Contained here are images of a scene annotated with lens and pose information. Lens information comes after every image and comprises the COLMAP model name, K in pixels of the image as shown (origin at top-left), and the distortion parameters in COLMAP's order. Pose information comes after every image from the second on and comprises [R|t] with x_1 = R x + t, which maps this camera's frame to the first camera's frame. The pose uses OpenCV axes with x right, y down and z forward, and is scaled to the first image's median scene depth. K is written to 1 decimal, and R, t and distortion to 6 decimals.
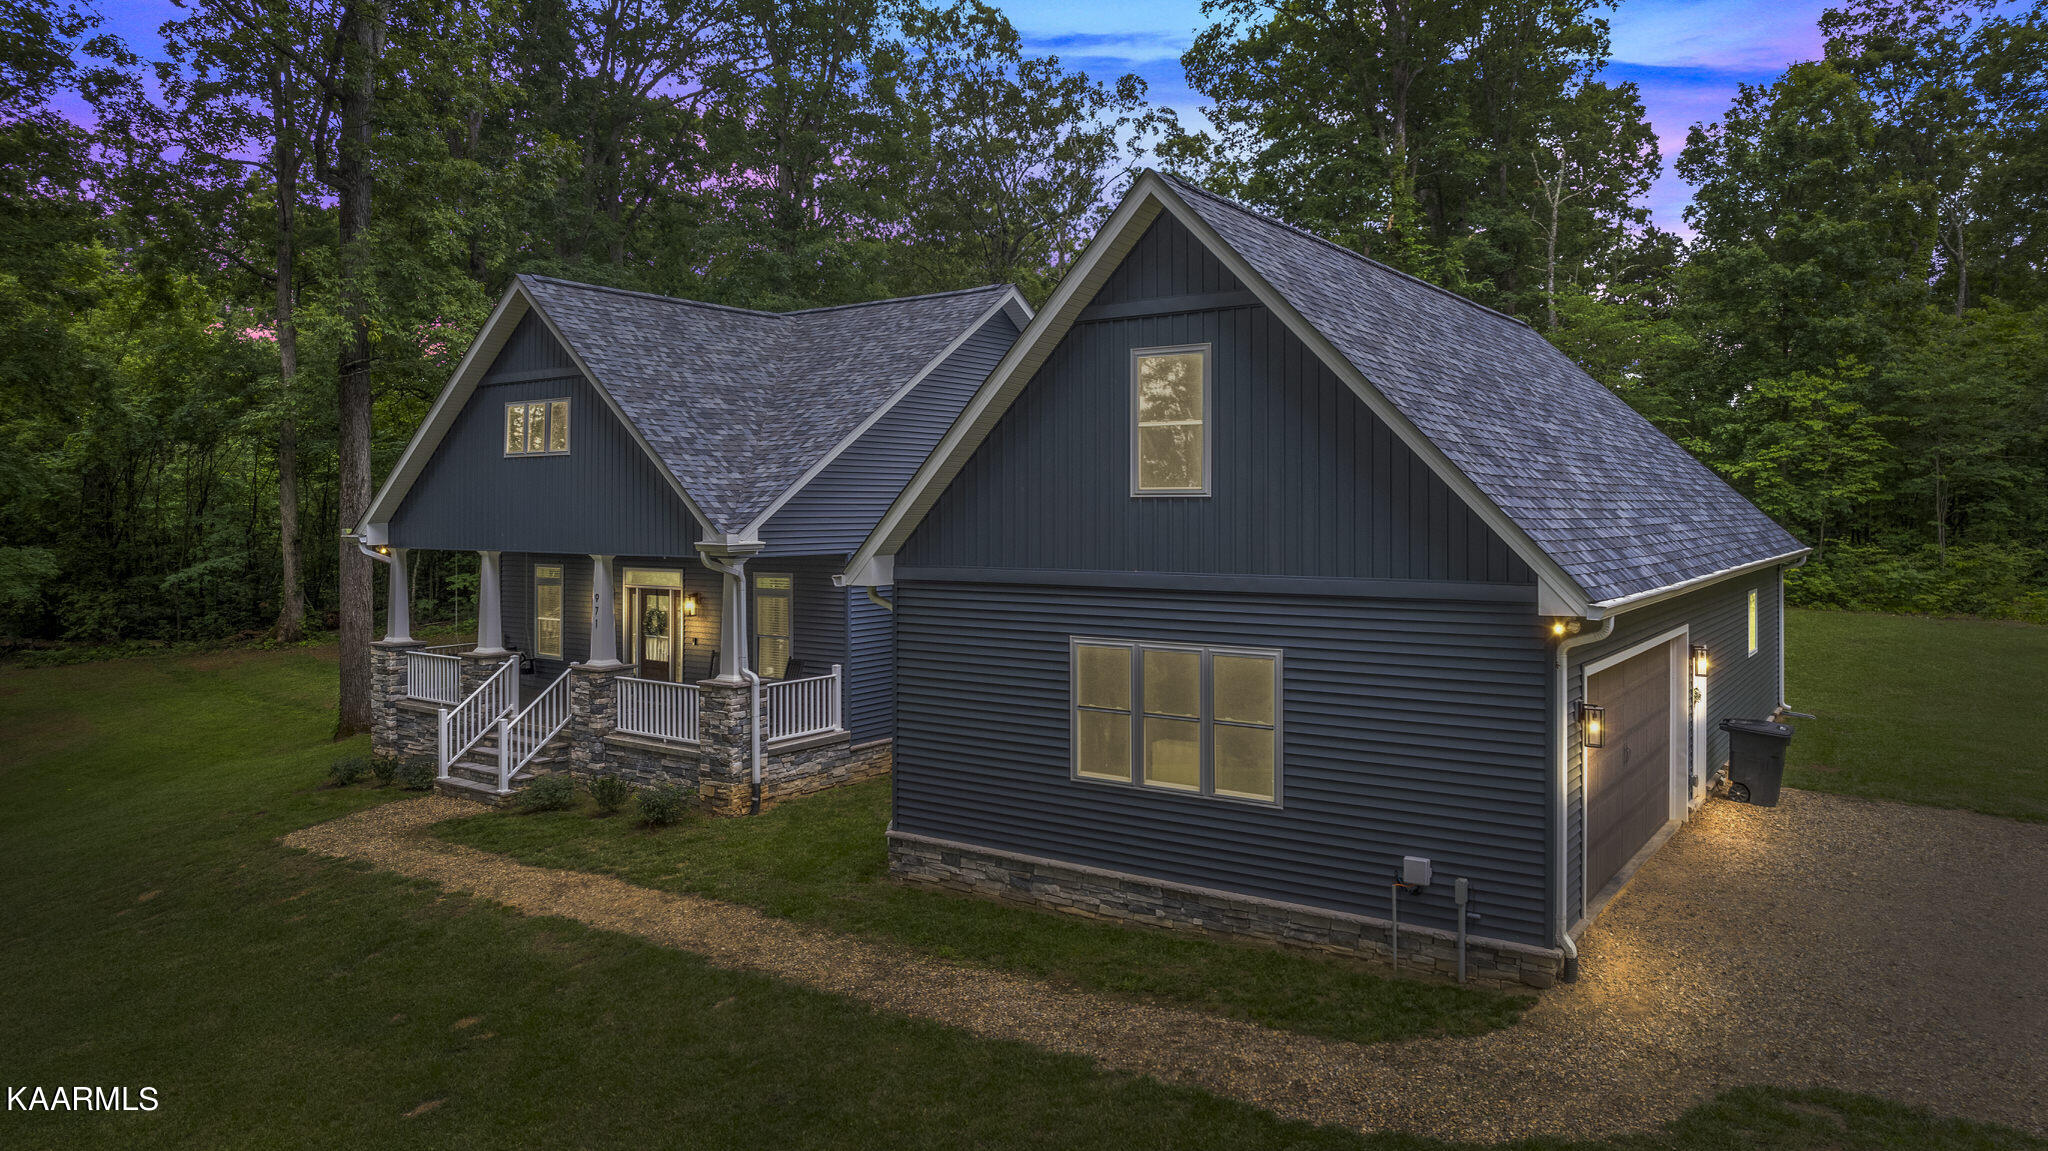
lens RADIAL K [[1328.9, 0, 1033.9], [0, 1328.9, 552.1], [0, 0, 1]] dist [-0.061784, 0.053724]
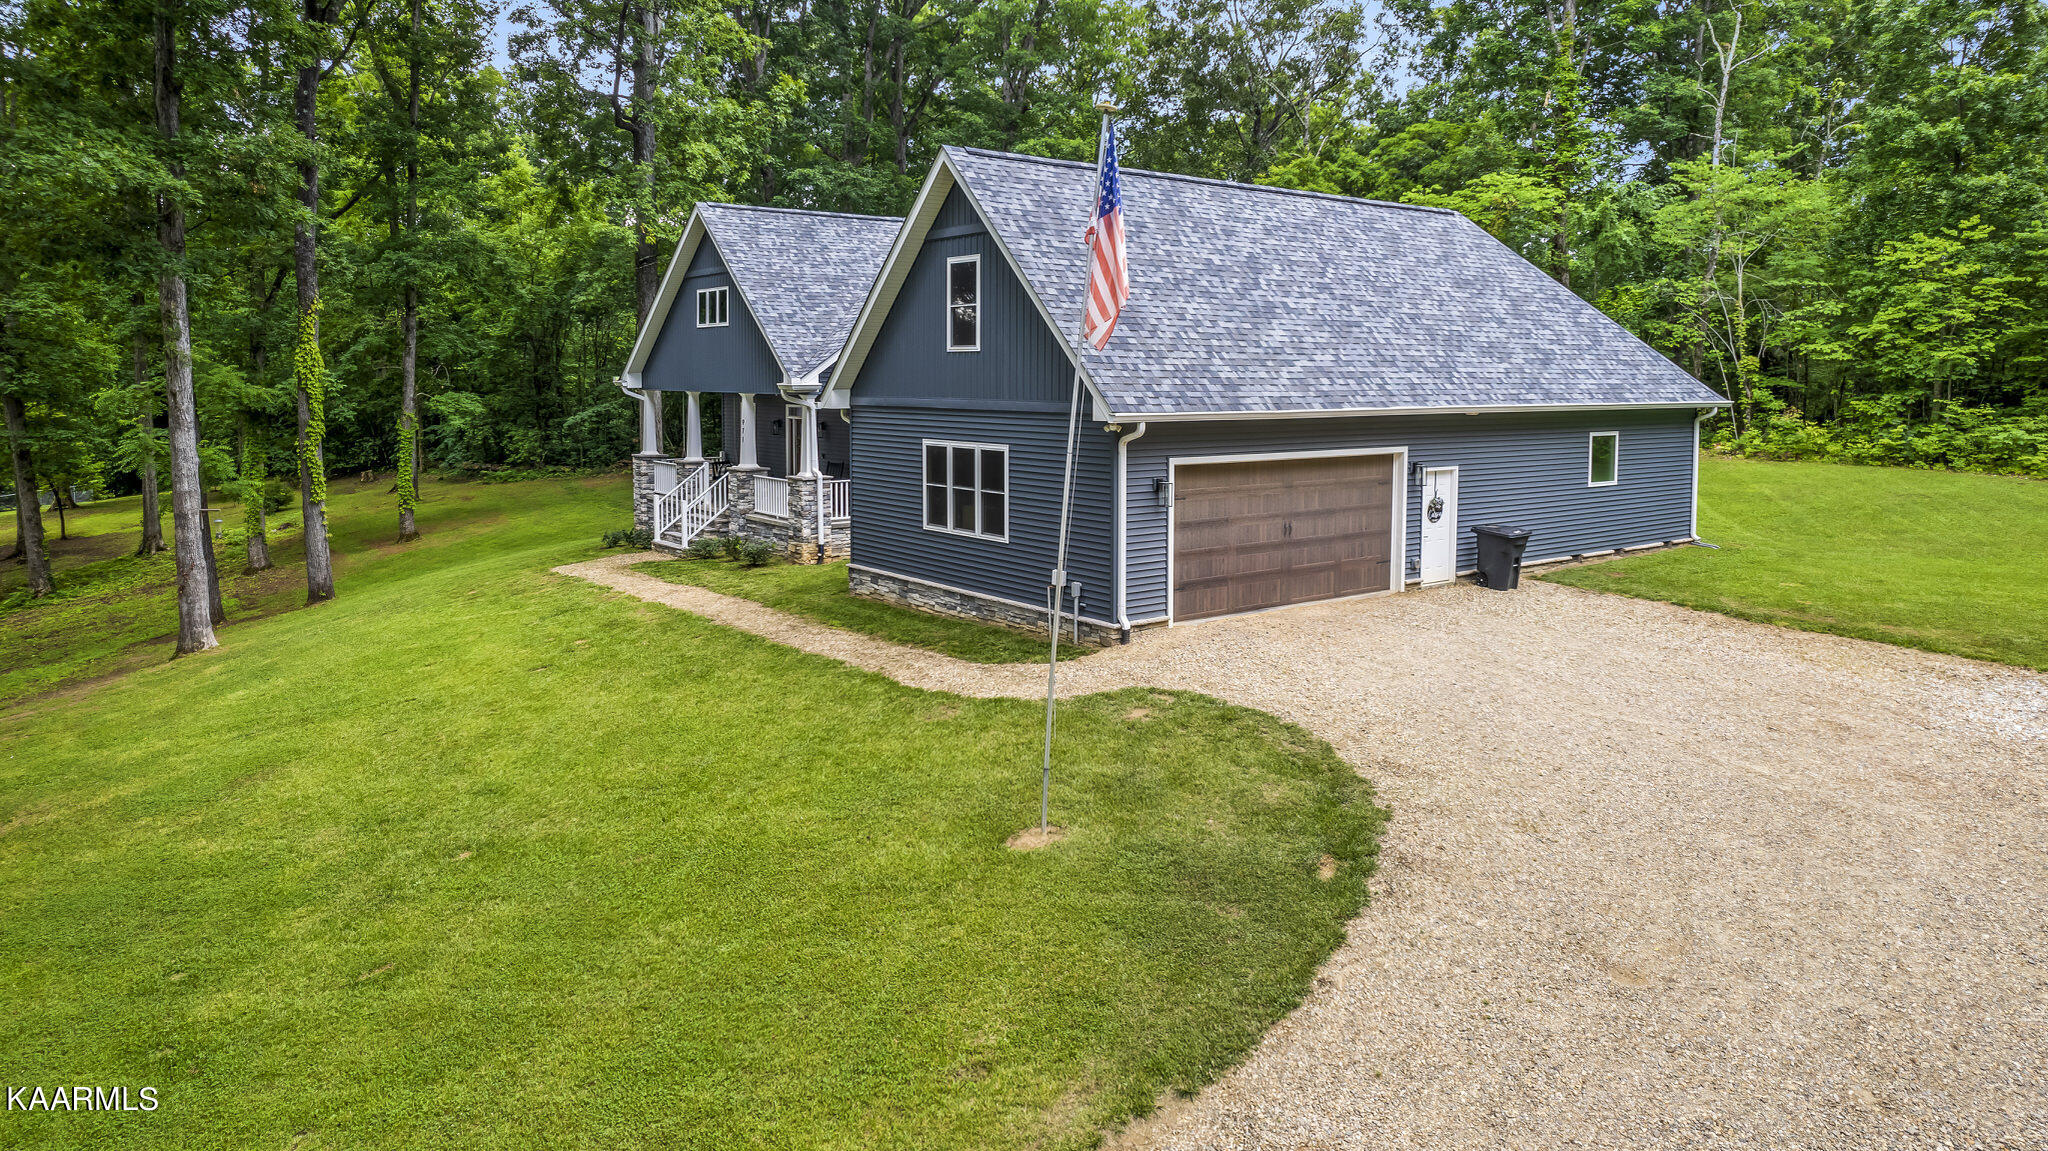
lens RADIAL K [[1328.9, 0, 1038.8], [0, 1328.9, 535.6], [0, 0, 1]] dist [-0.061784, 0.053724]
pose [[0.956009, 0.039458, -0.290670, 0.439470], [-0.013325, 0.995730, 0.091344, 0.021758], [0.293033, -0.083453, 0.952453, -0.345443]]
